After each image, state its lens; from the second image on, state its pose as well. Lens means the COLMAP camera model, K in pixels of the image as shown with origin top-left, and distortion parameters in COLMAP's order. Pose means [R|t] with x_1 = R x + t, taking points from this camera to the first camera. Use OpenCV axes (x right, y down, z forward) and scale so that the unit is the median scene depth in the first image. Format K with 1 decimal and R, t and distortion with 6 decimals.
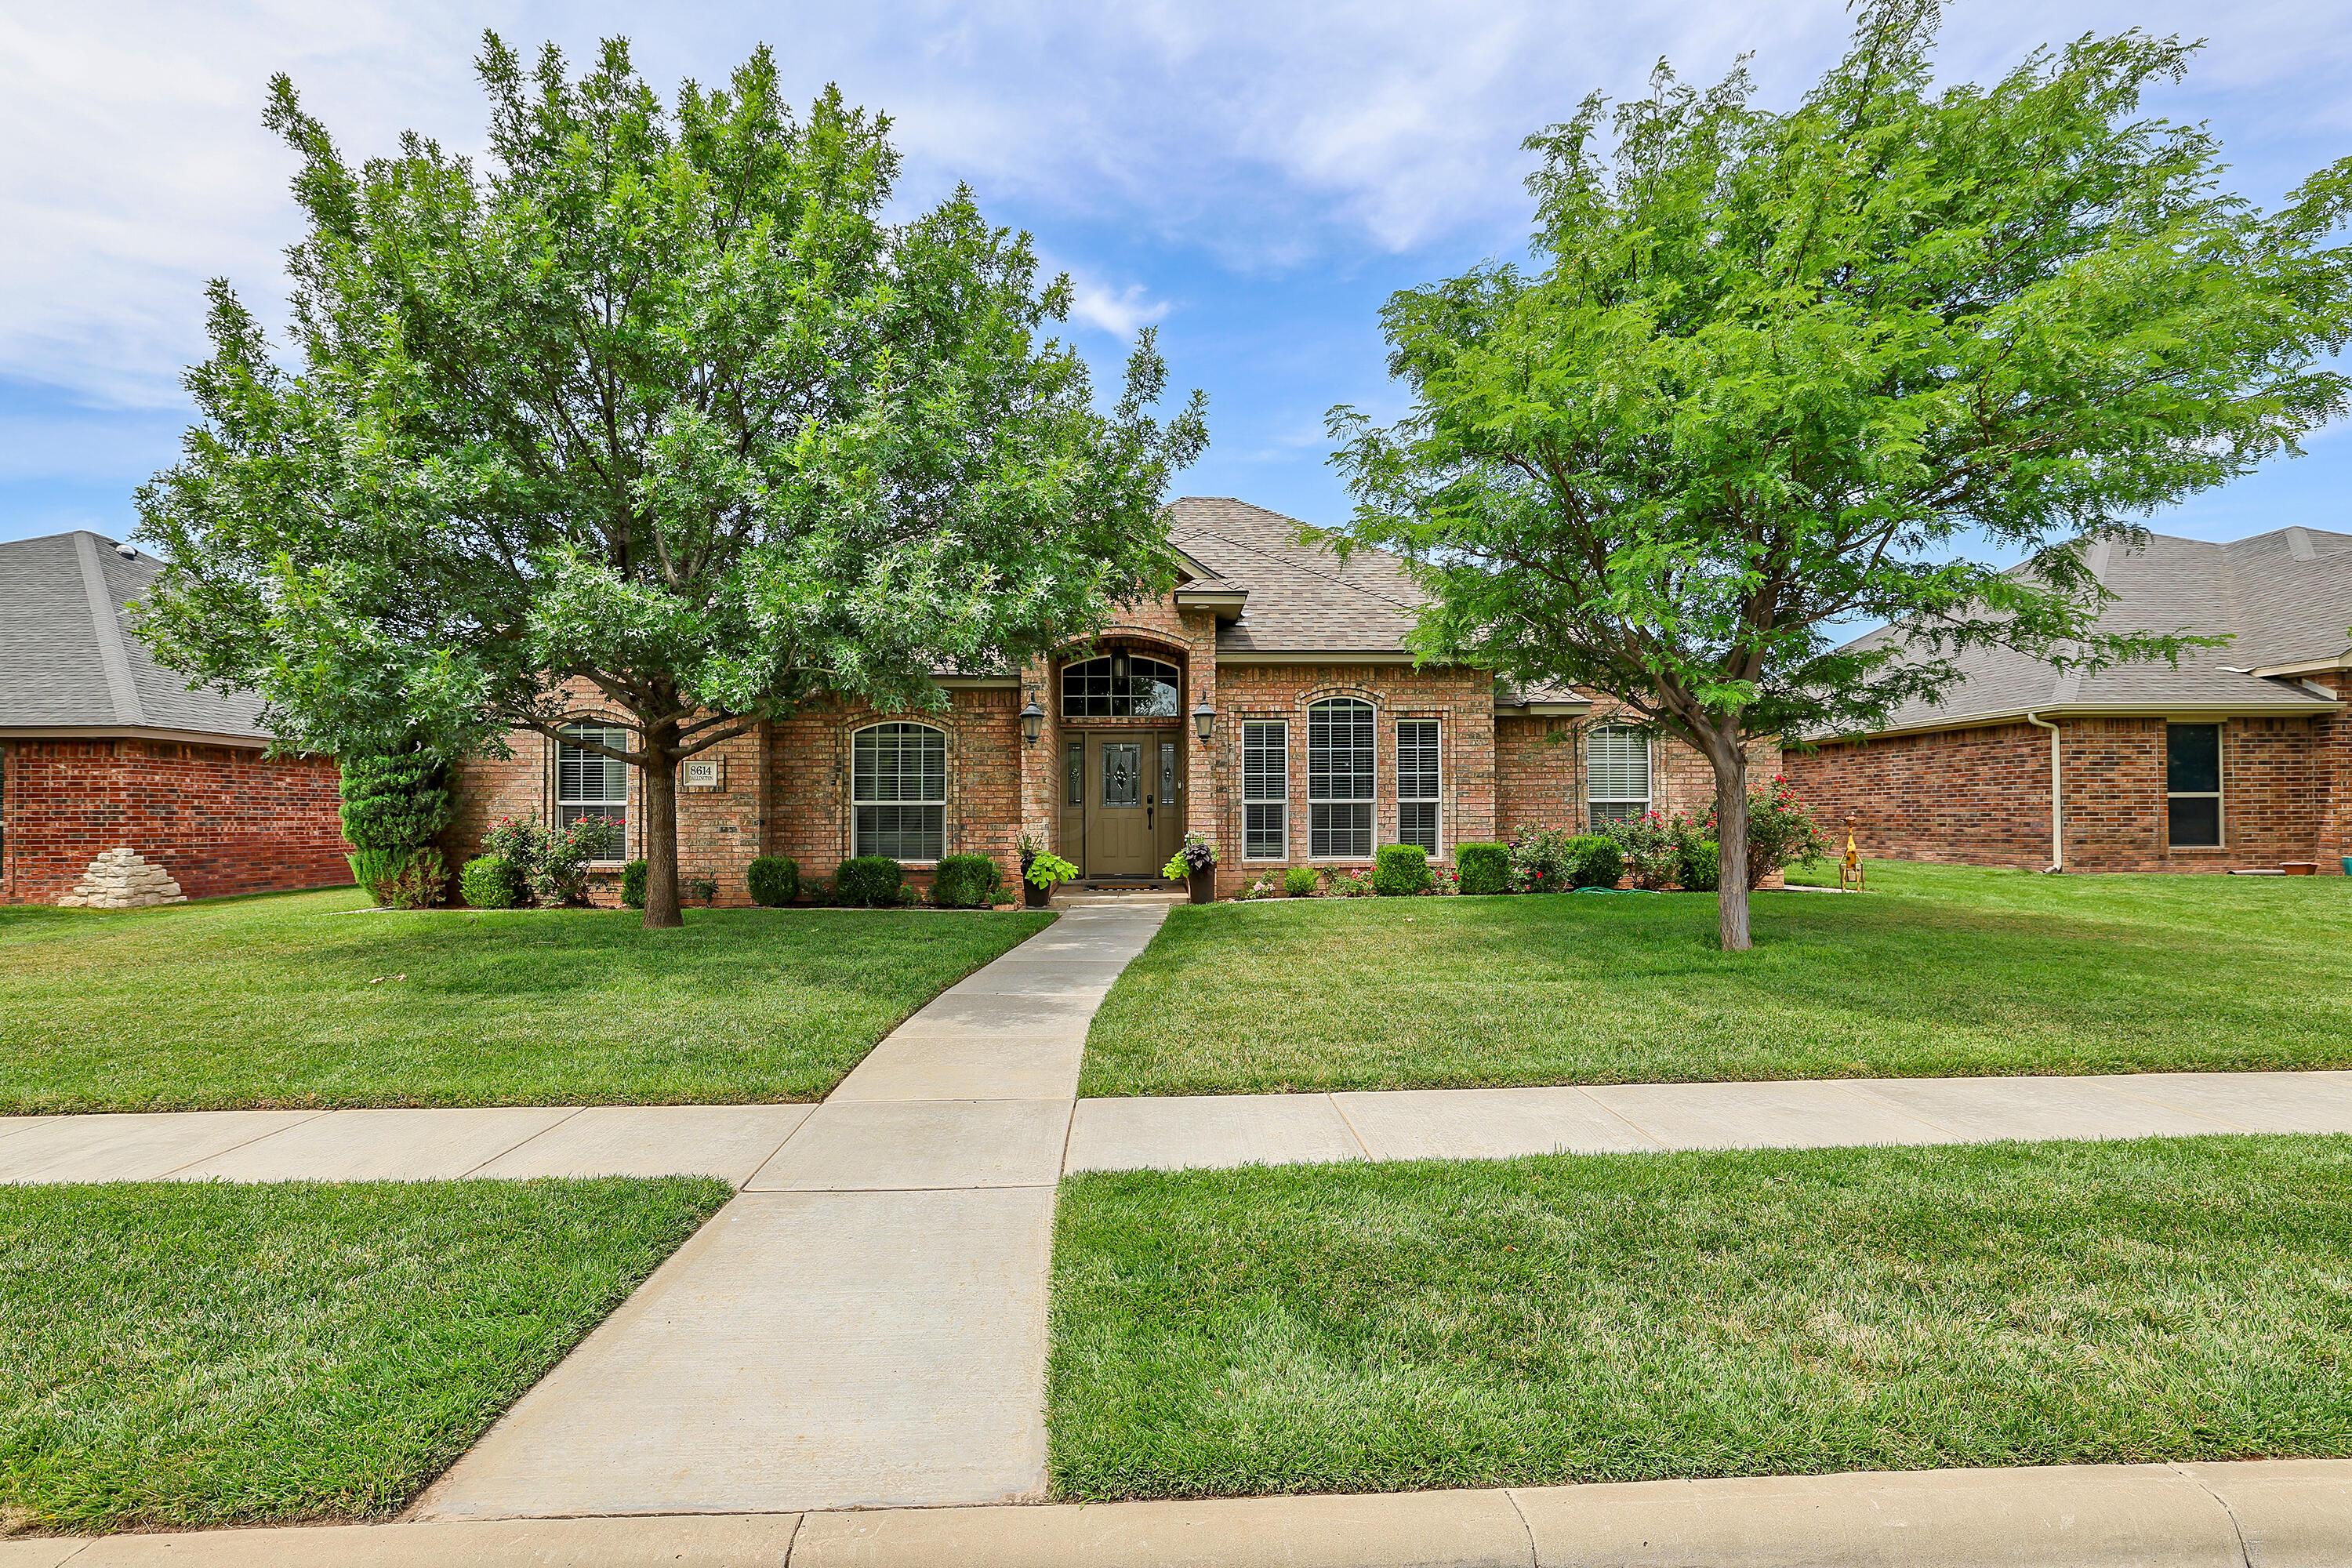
lens RADIAL K [[1084.9, 0, 1178.2], [0, 1084.9, 771.5], [0, 0, 1]] dist [0.005338, 0.000081]
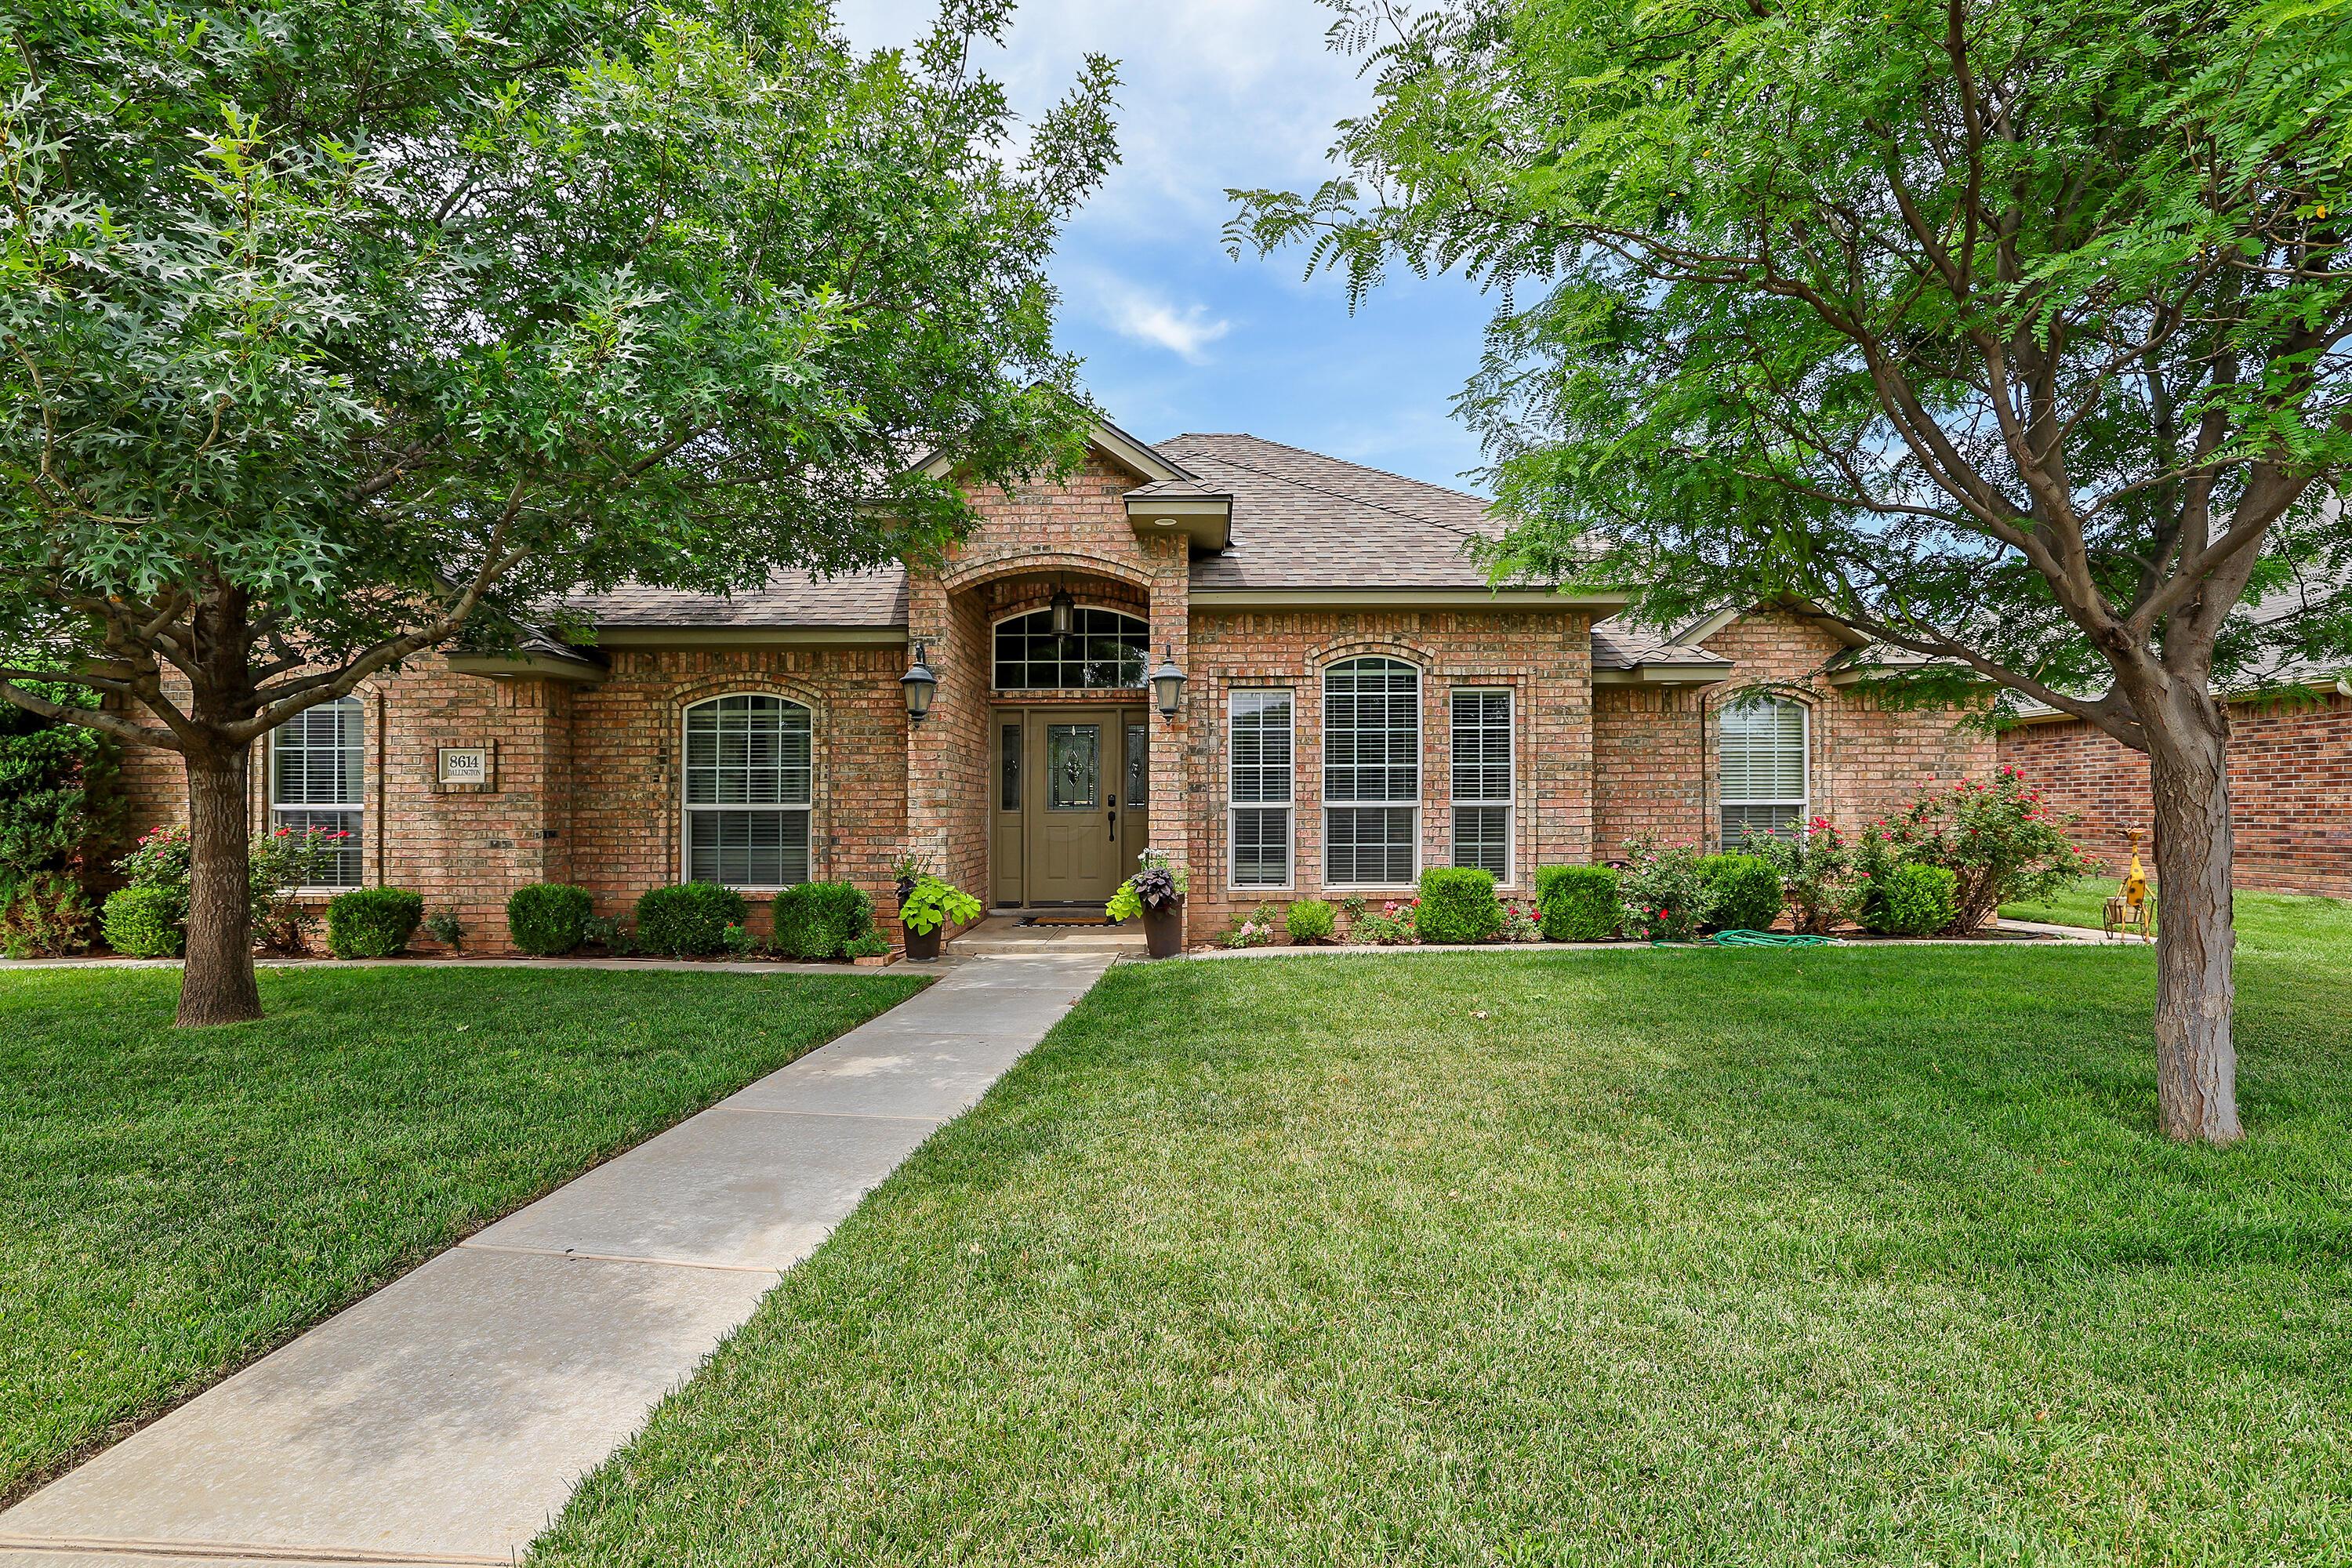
lens RADIAL K [[1028.3, 0, 1169.1], [0, 1028.3, 796.6], [0, 0, 1]] dist [-0.009419, 0.005148]
pose [[0.998558, 0.000376, -0.053676, 0.057086], [0.001214, 0.999561, 0.029596, 0.002620], [0.053664, -0.029618, 0.998120, 0.336312]]
